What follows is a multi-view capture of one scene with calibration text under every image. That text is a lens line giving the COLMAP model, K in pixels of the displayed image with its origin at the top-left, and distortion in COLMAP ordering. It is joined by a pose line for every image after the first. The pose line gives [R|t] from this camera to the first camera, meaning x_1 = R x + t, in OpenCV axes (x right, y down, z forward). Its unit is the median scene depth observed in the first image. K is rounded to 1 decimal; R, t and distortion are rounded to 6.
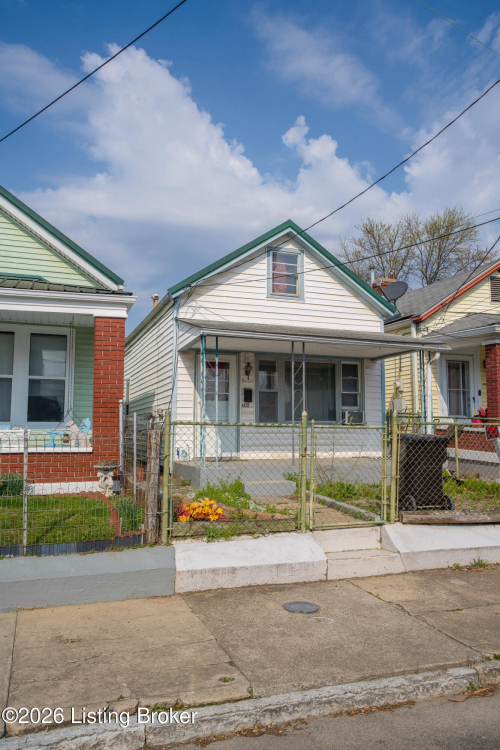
lens RADIAL K [[575.0, 0, 253.8], [0, 575.0, 374.2], [0, 0, 1]] dist [0.005488, 0.004170]
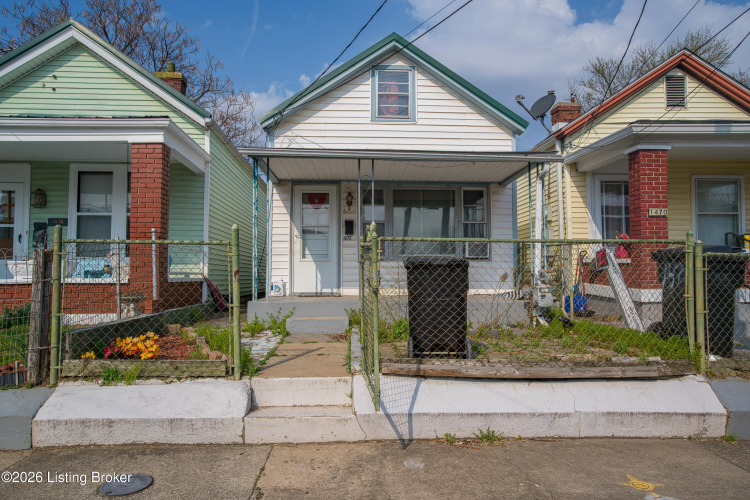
lens RADIAL K [[501.0, 0, 372.2], [0, 501.0, 252.1], [0, 0, 1]] dist [-0.024758, 0.060950]
pose [[0.956716, -0.018855, -0.290412, 0.285733], [0.031593, 0.998730, 0.039237, 0.050294], [0.289304, -0.046713, 0.956097, 0.254235]]
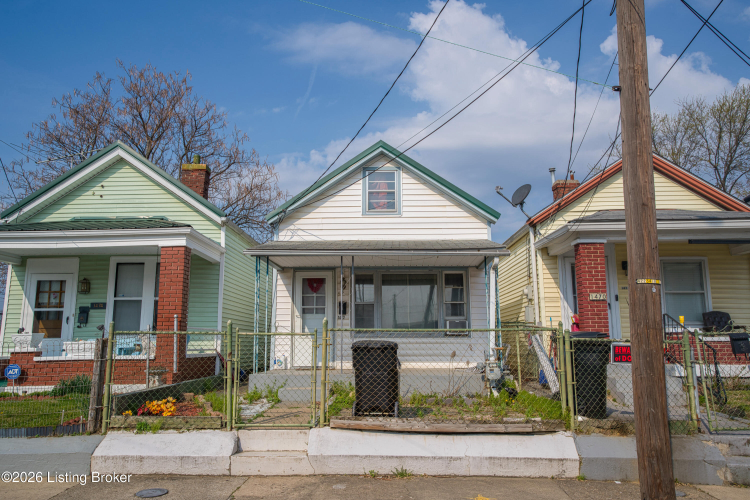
lens RADIAL K [[568.4, 0, 372.0], [0, 568.4, 251.1], [0, 0, 1]] dist [-0.004658, 0.068961]
pose [[0.928568, -0.067069, -0.365053, 0.472110], [0.041108, 0.996071, -0.078436, 0.017620], [0.368879, 0.057826, 0.927677, 0.041897]]
